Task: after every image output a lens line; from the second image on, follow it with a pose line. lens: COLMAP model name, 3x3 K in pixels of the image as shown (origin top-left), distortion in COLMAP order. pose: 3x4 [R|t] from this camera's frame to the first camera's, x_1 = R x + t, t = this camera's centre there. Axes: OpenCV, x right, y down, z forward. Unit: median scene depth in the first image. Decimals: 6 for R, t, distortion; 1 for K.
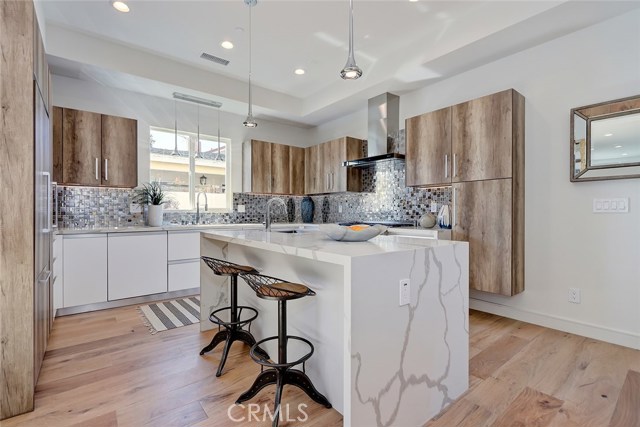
lens RADIAL K [[292.0, 0, 304.3], [0, 292.0, 213.5], [0, 0, 1]] dist [-0.000363, -0.000083]
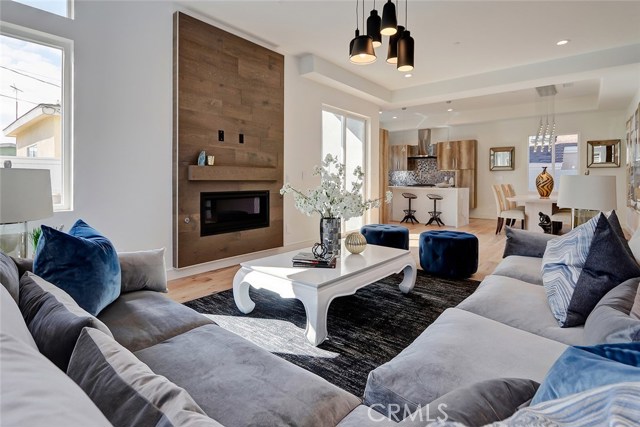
lens RADIAL K [[362.7, 0, 328.9], [0, 362.7, 184.4], [0, 0, 1]] dist [0.000551, 0.000262]
pose [[0.952515, -0.002608, 0.304481, -1.484207], [0.001141, 0.999987, 0.004998, 0.011911], [-0.304490, -0.004413, 0.952505, -1.678753]]
